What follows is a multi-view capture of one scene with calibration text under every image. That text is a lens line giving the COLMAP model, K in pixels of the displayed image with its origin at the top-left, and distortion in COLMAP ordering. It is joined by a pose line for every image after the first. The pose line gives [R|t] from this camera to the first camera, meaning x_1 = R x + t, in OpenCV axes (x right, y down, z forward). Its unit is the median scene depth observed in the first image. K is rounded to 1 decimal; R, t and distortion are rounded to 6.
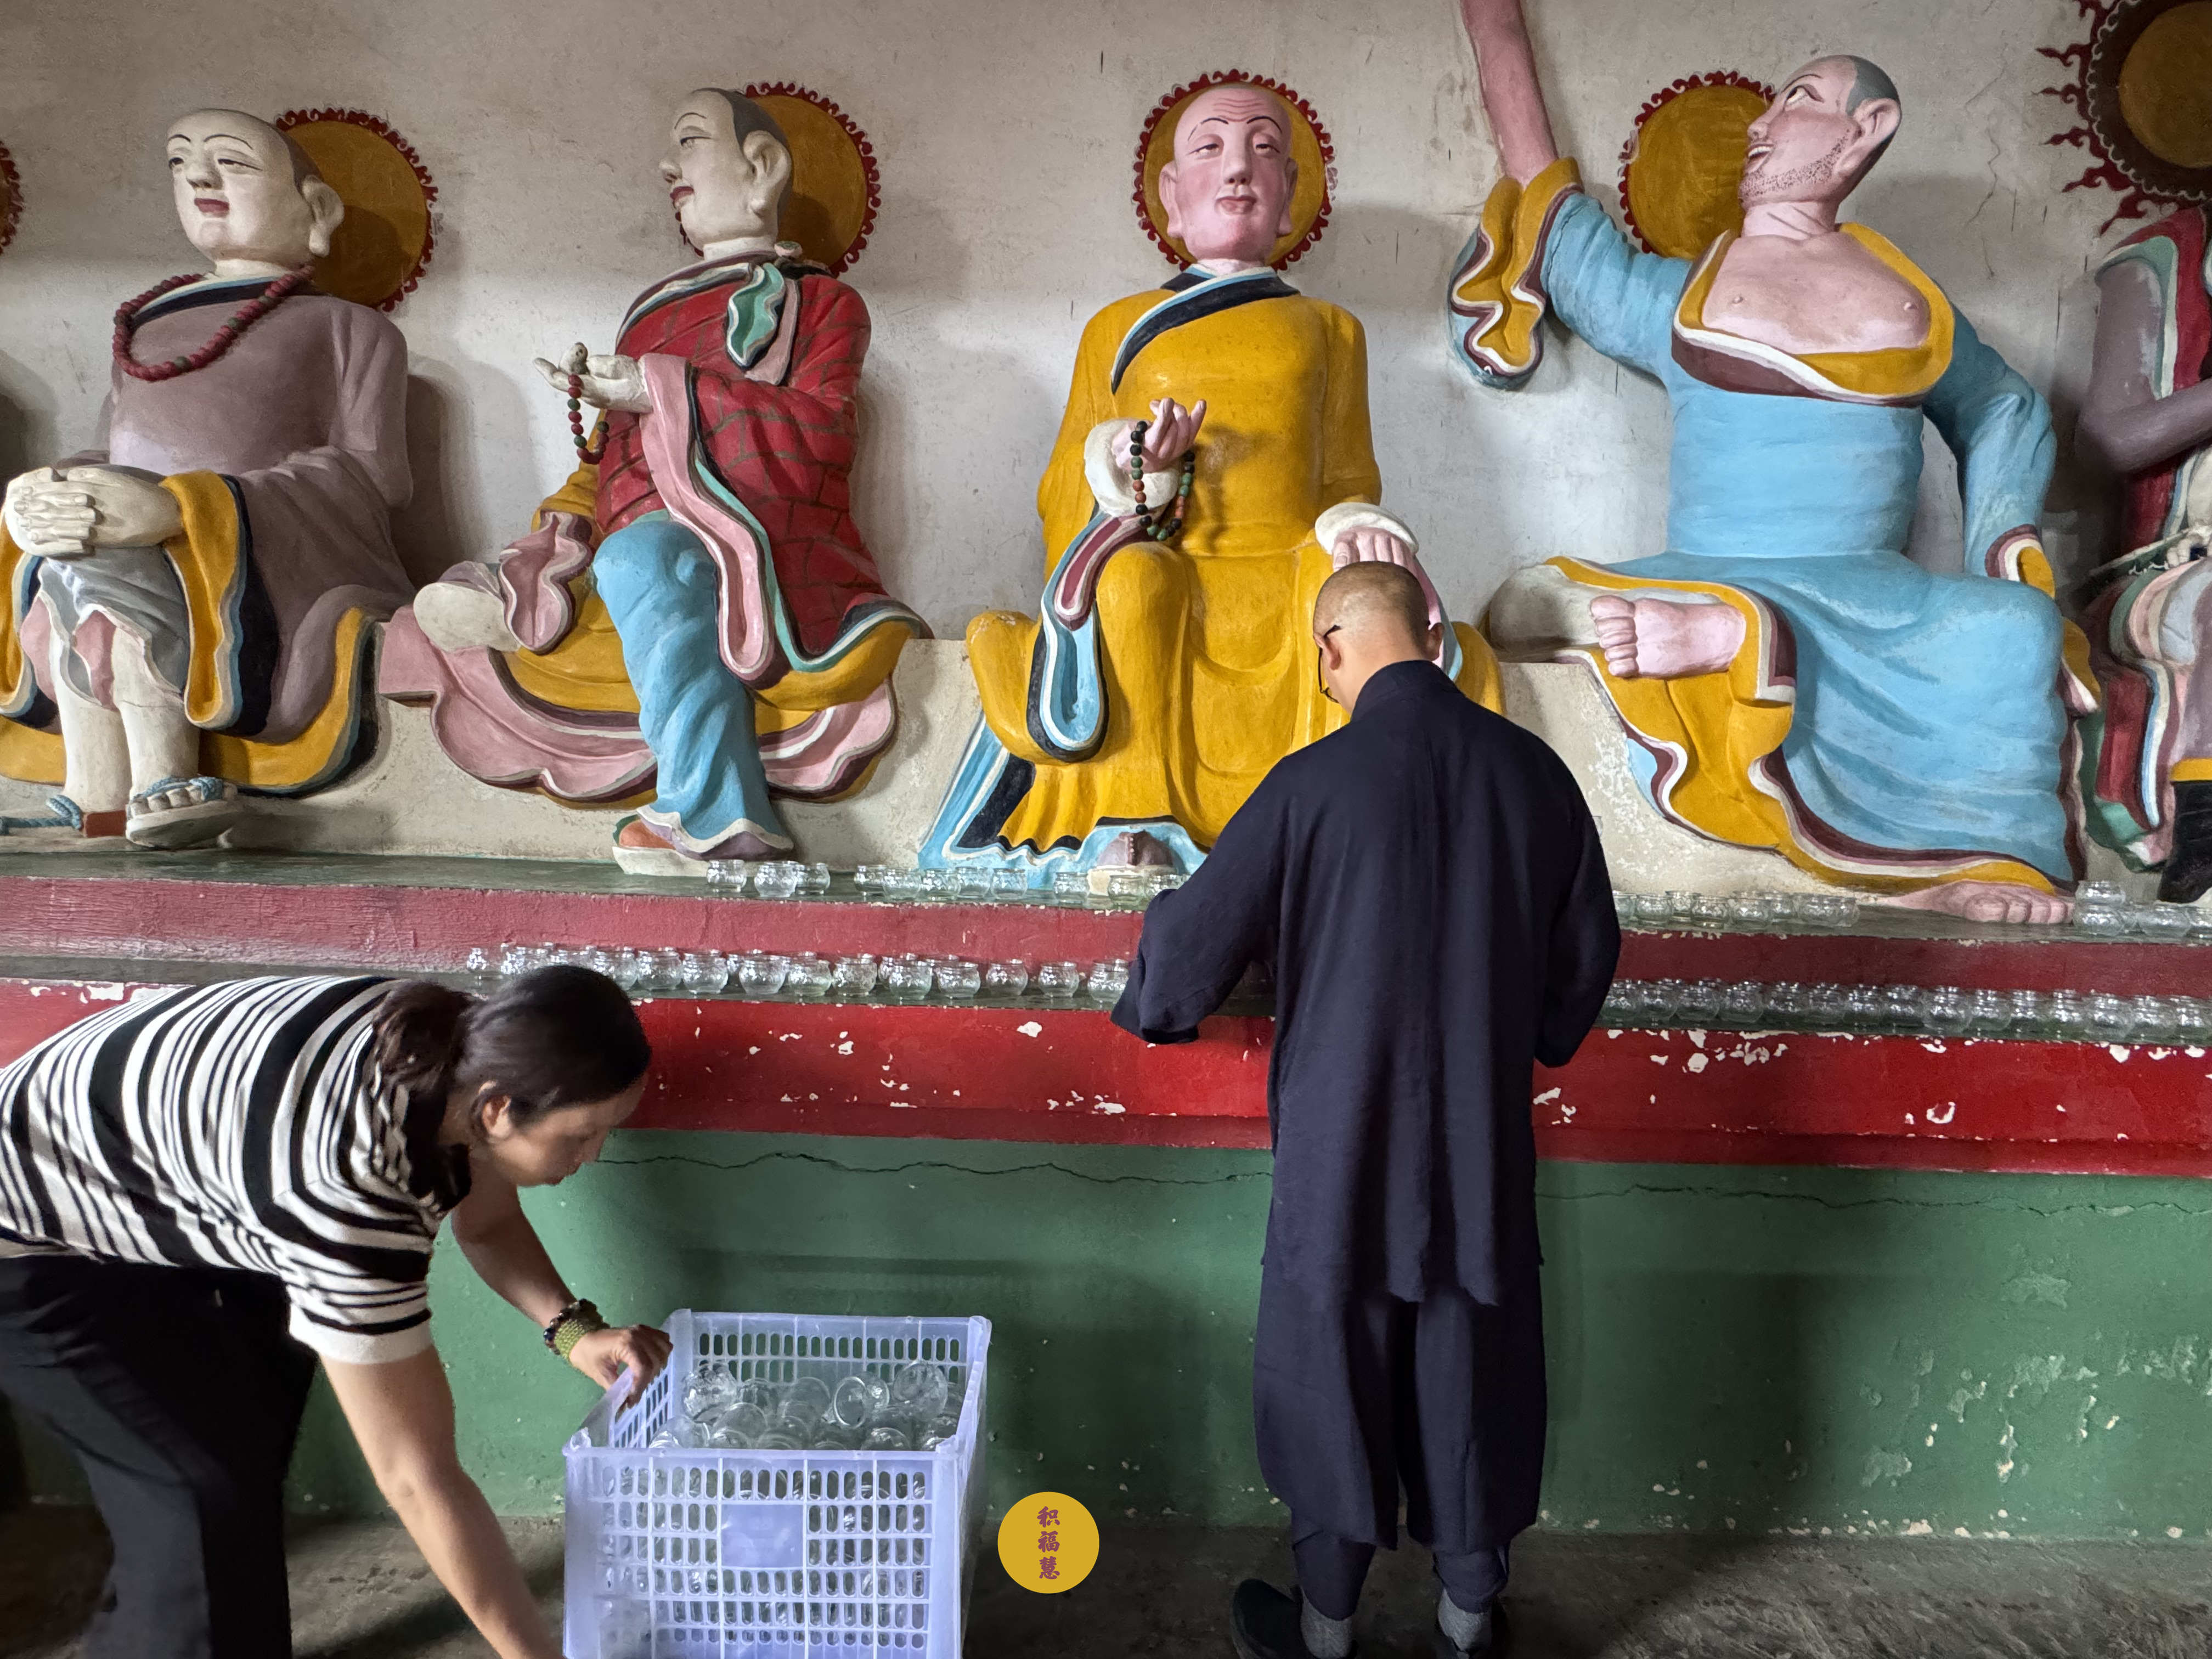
lens RADIAL K [[1036.9, 0, 1109.2], [0, 1036.9, 820.8], [0, 0, 1]] dist [0.001830, 0.000144]
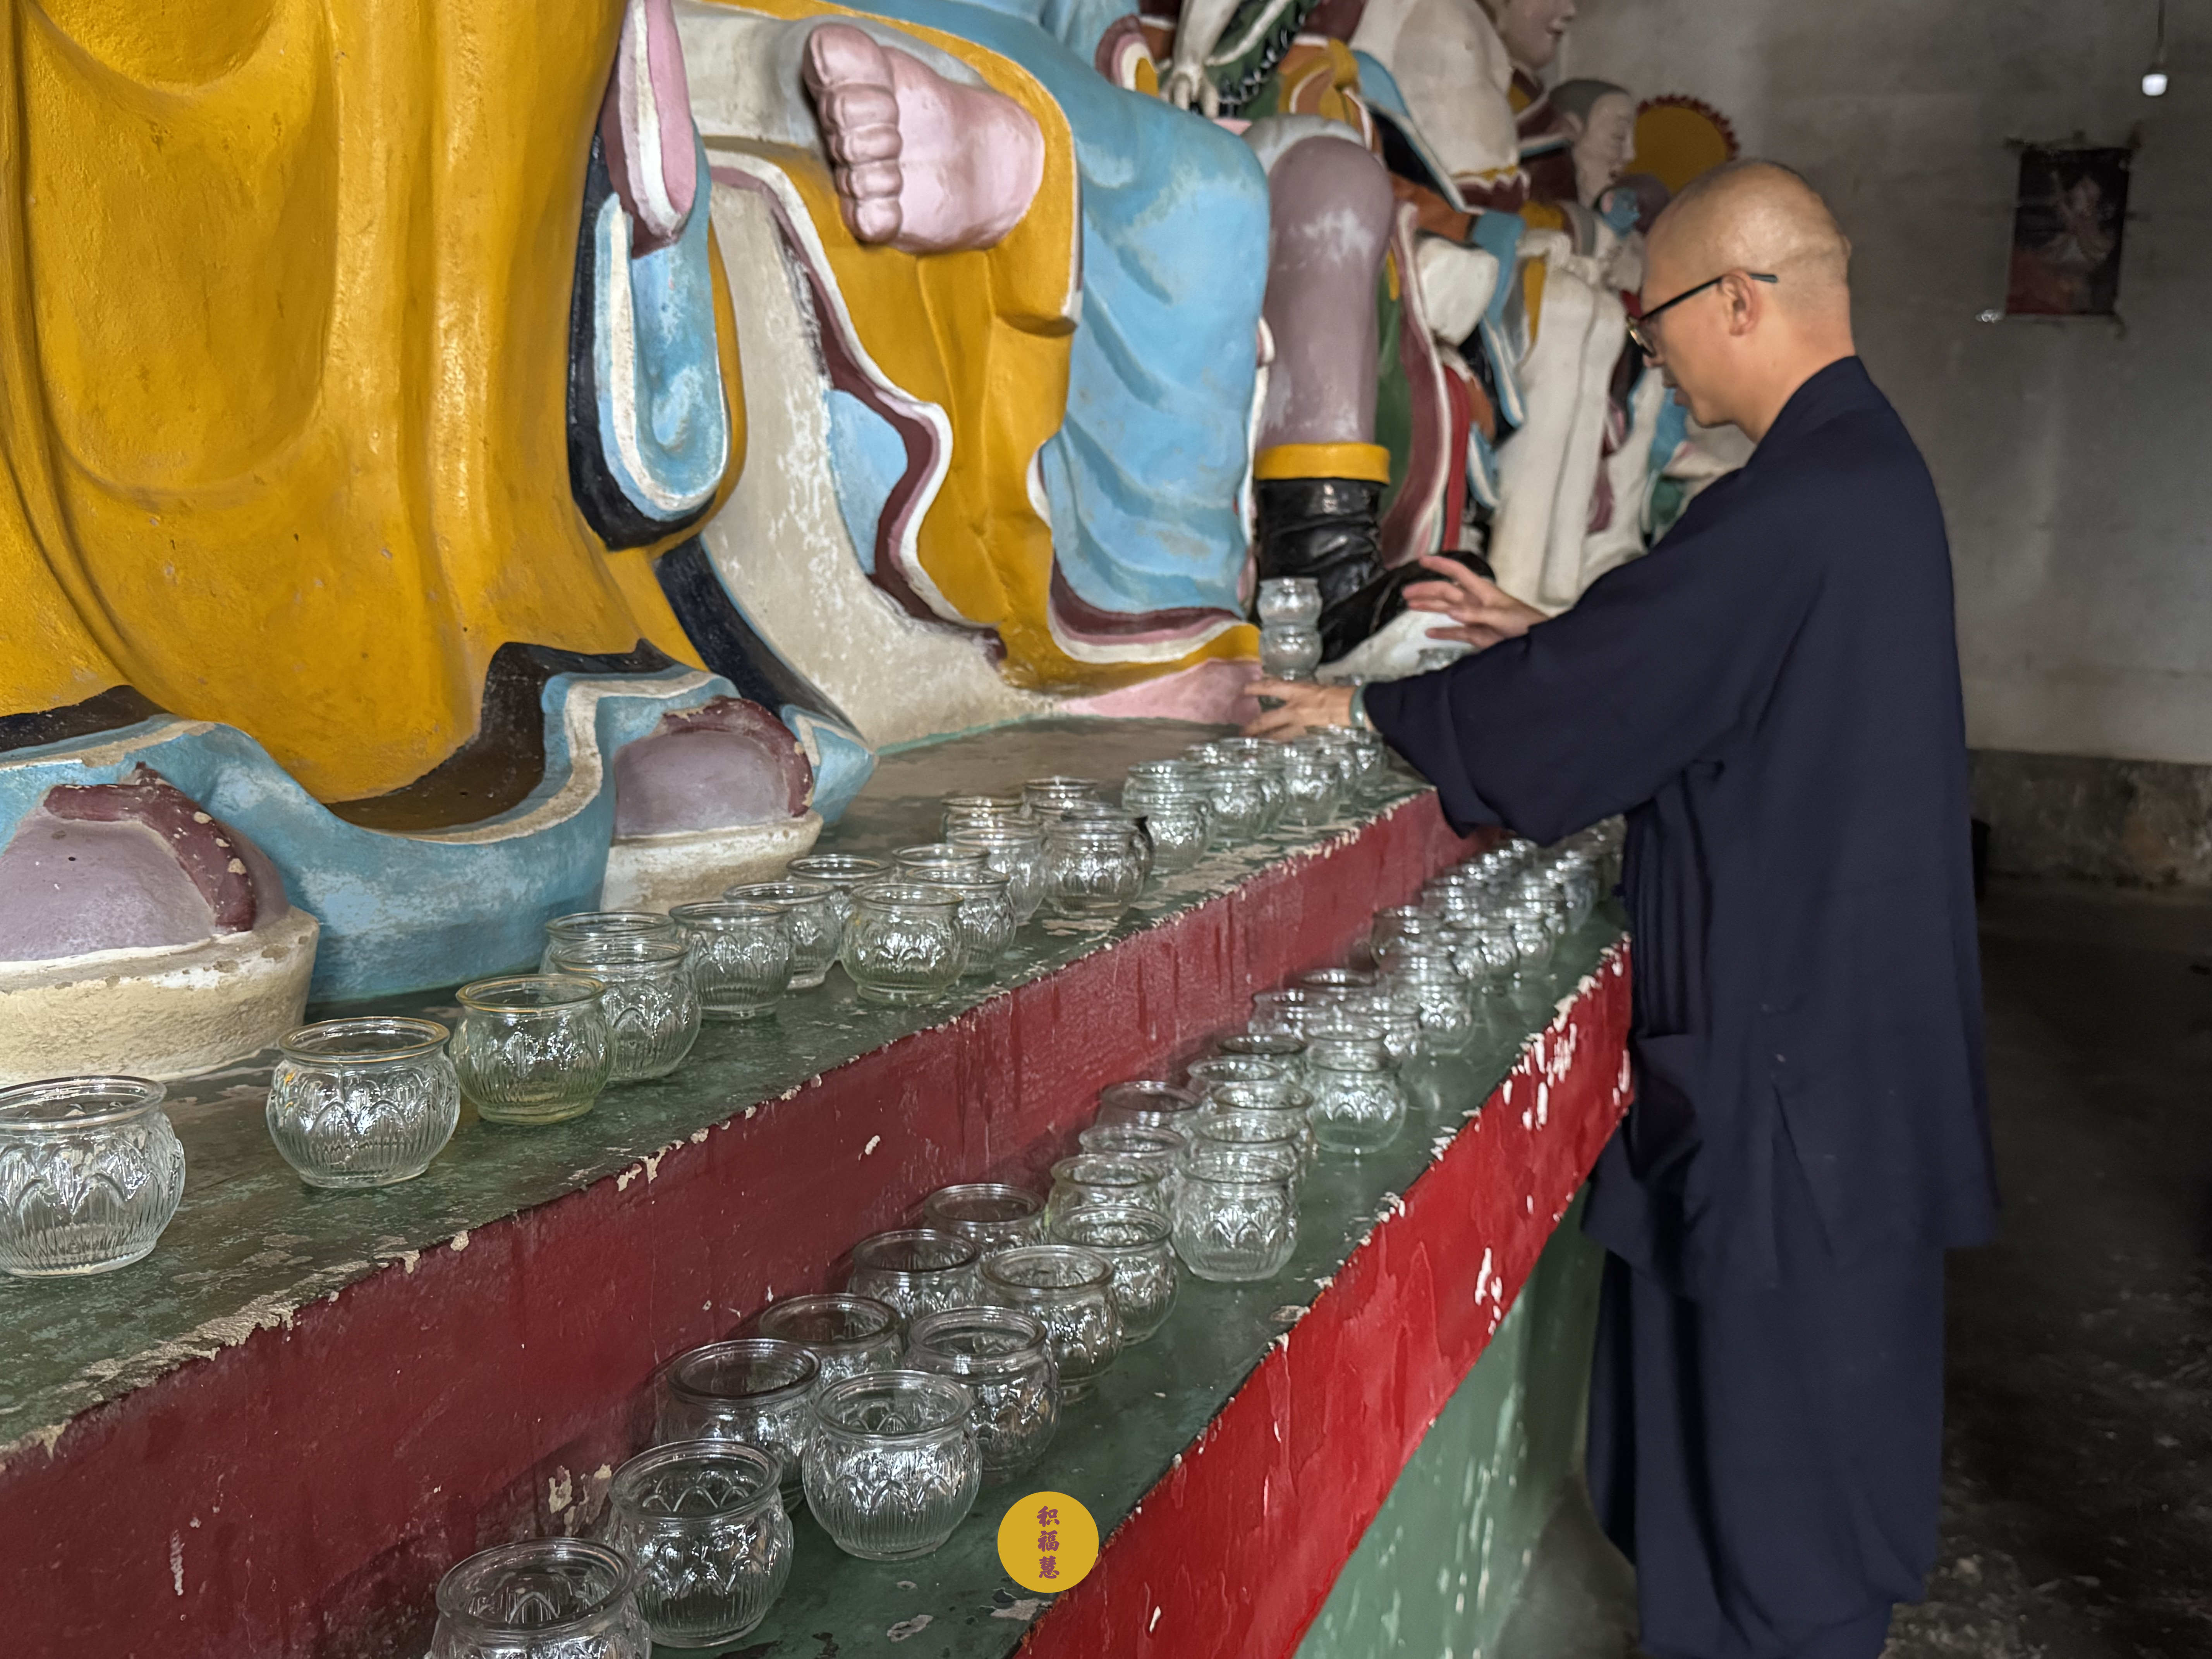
lens RADIAL K [[2193.7, 0, 1105.8], [0, 2193.7, 830.3], [0, 0, 1]] dist [0.058145, 0.000000]
pose [[0.399240, -0.157439, 0.903228, -0.298168], [0.016445, 0.986217, 0.164636, -0.050062], [-0.916699, -0.050876, 0.396326, 0.551556]]
